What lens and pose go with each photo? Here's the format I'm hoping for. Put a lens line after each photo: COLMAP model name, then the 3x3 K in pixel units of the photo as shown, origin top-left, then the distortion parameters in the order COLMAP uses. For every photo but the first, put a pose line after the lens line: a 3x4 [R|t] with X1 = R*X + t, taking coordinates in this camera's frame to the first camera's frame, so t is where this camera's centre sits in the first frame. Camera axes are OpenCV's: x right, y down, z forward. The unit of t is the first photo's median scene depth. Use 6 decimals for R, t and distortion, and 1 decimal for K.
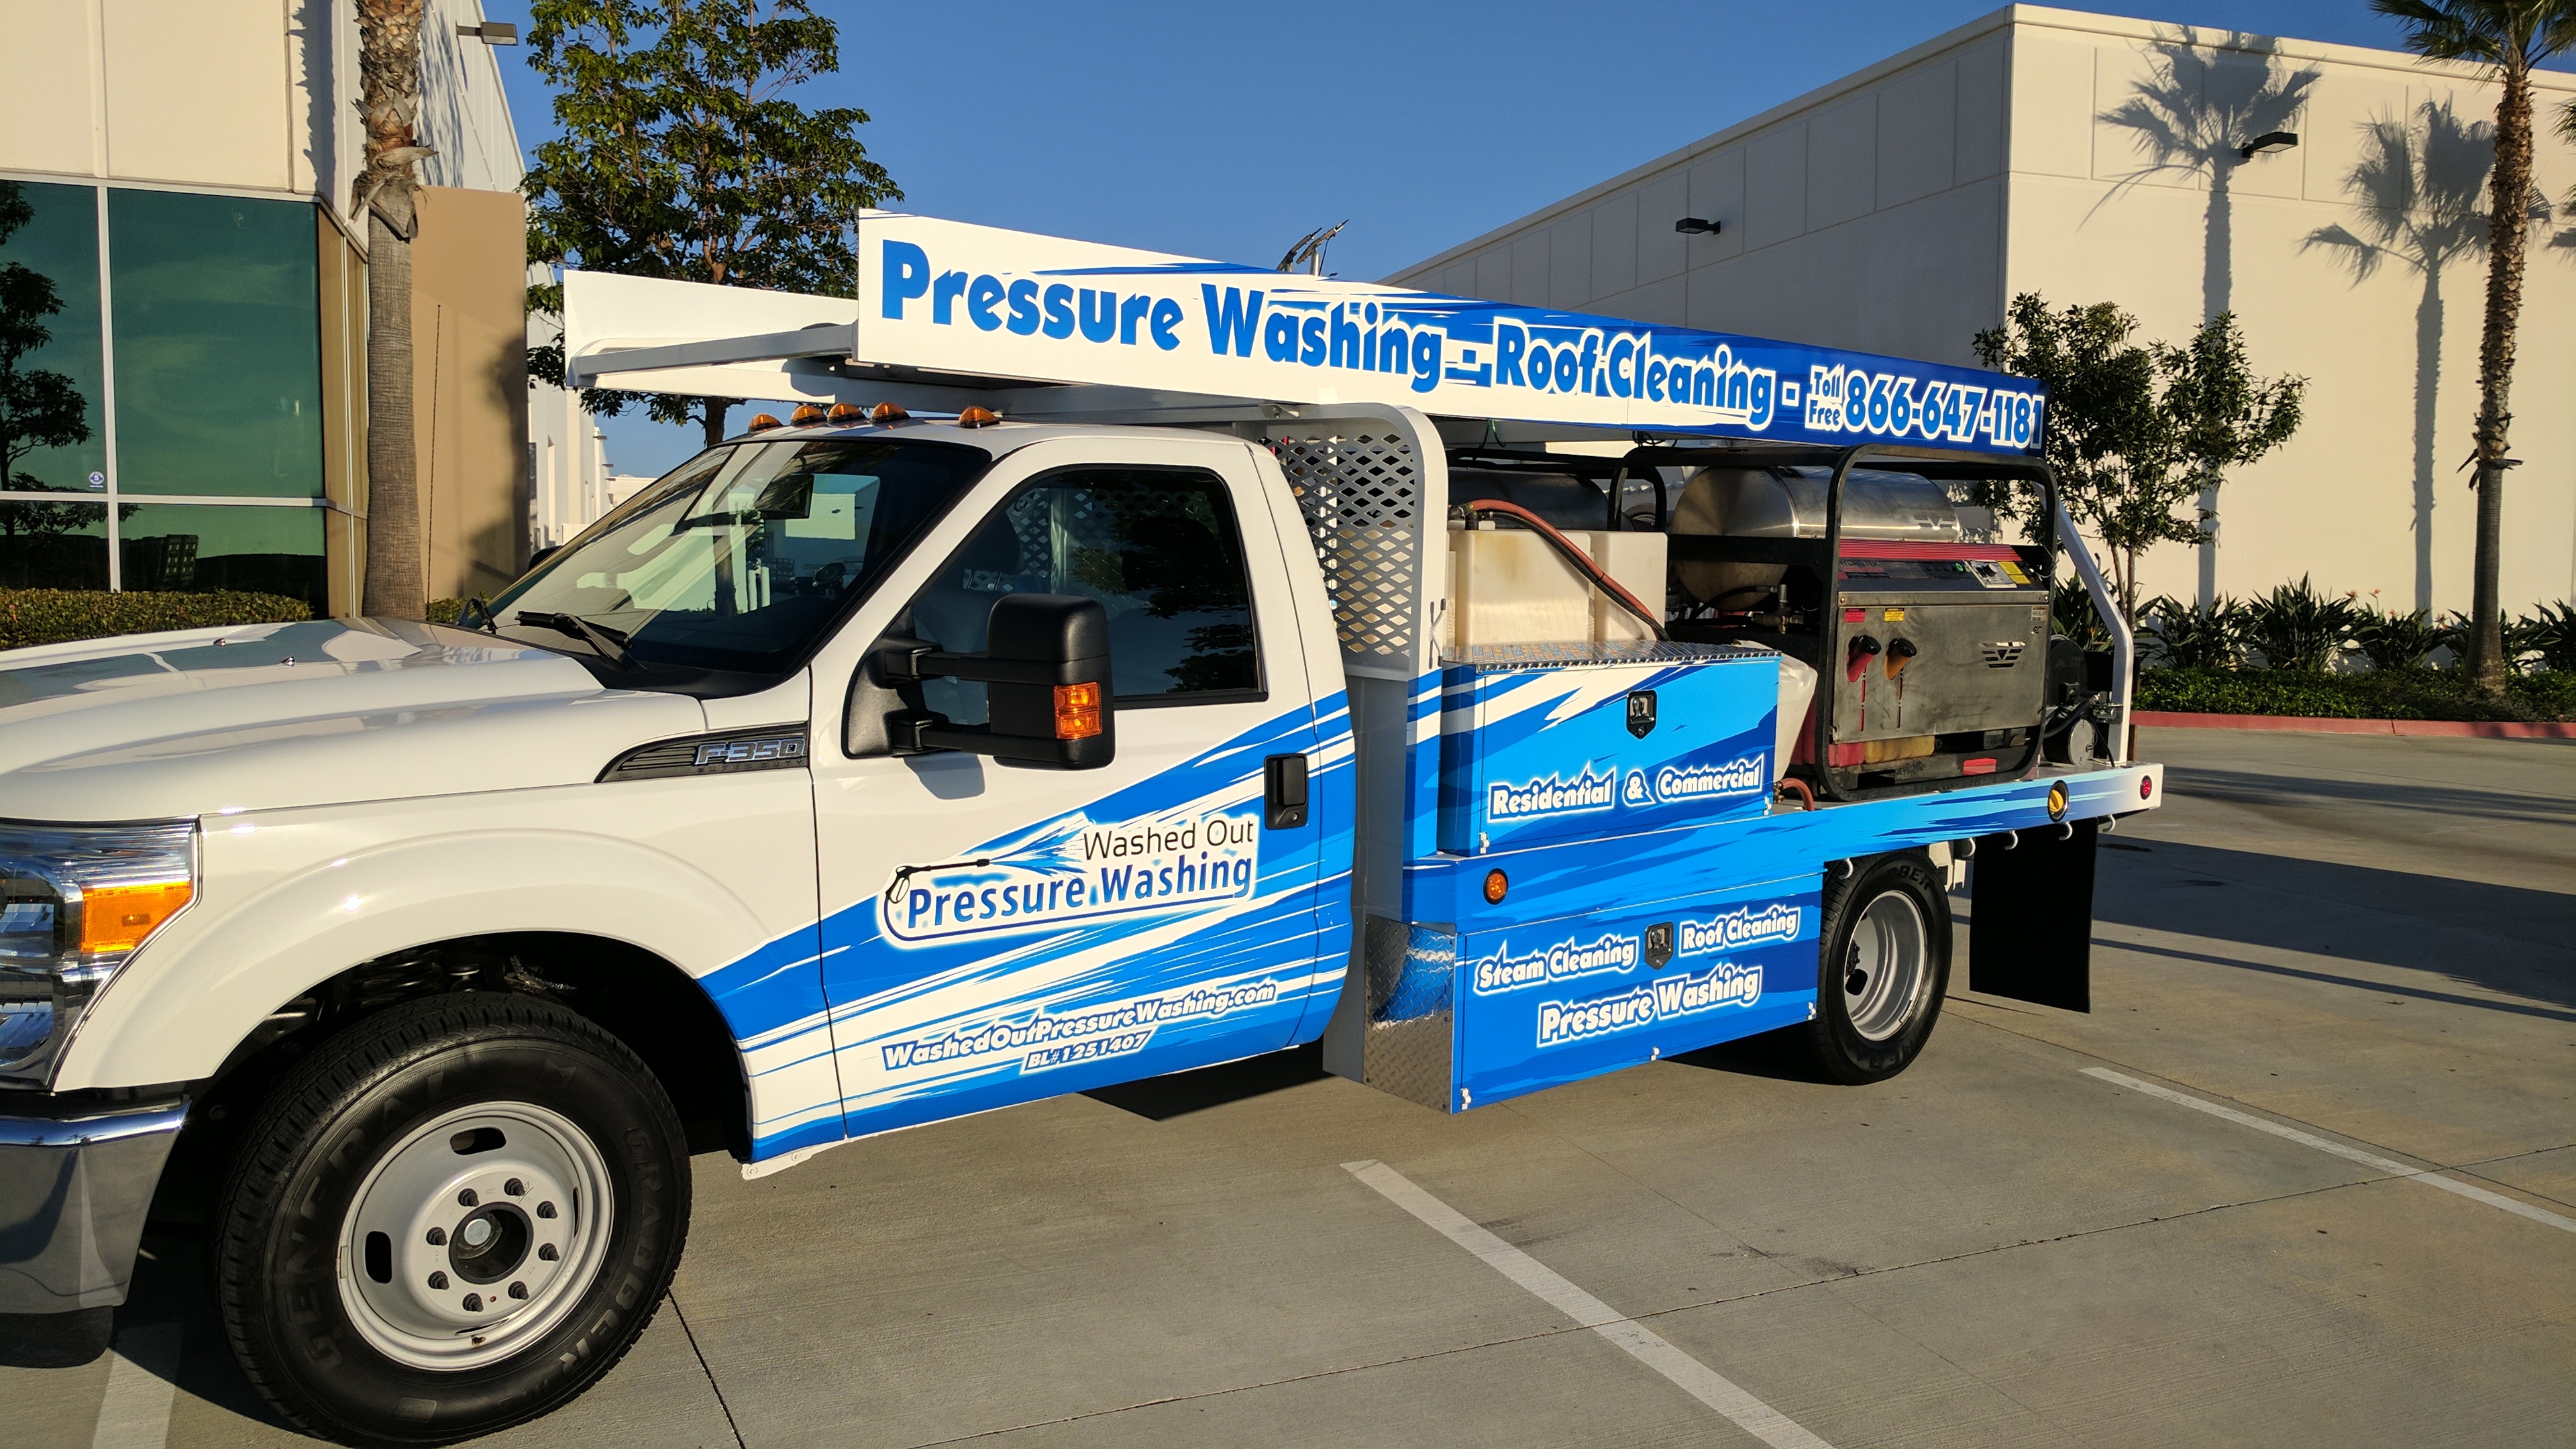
lens RADIAL K [[1935.7, 0, 1281.4], [0, 1935.7, 710.5], [0, 0, 1]] dist [0.080387, -0.171558]
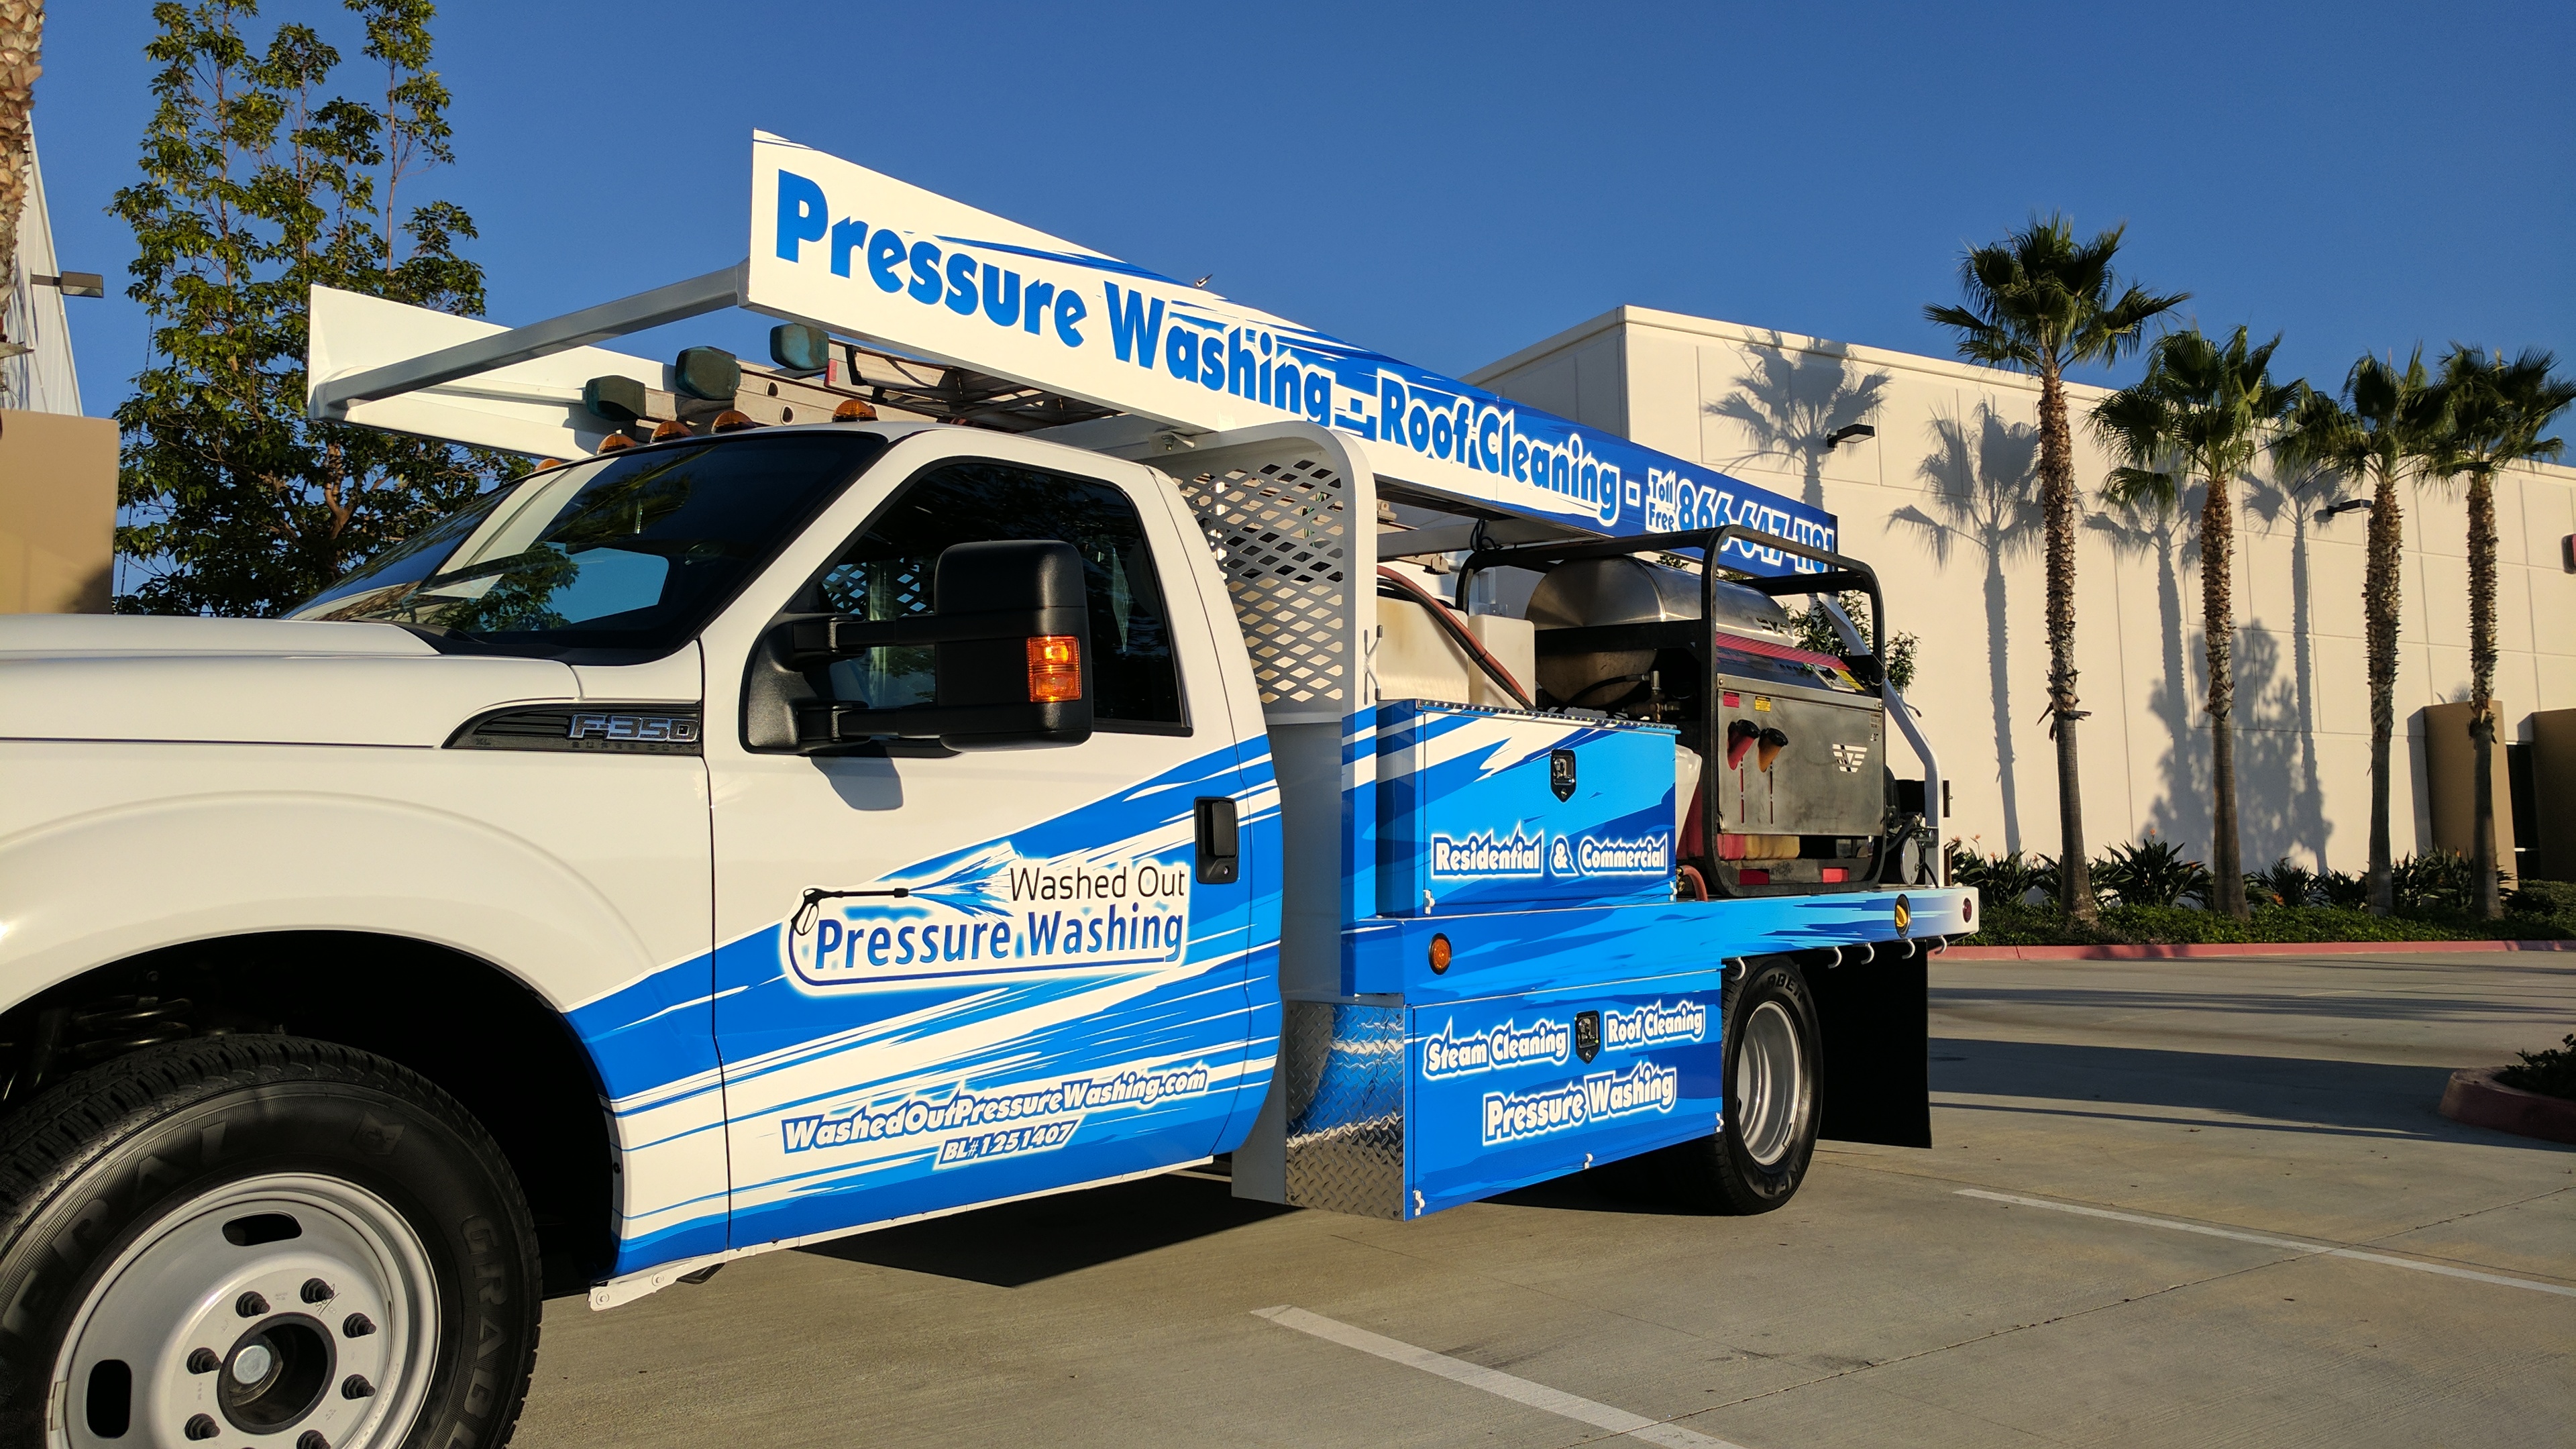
lens RADIAL K [[1890.6, 0, 1250.5], [0, 1890.6, 714.3], [0, 0, 1]] dist [0.061654, -0.073249]
pose [[0.984284, -0.007668, 0.176424, -0.122619], [0.034702, 0.987976, -0.150665, 0.106504], [-0.173147, 0.154420, 0.972715, 0.151471]]
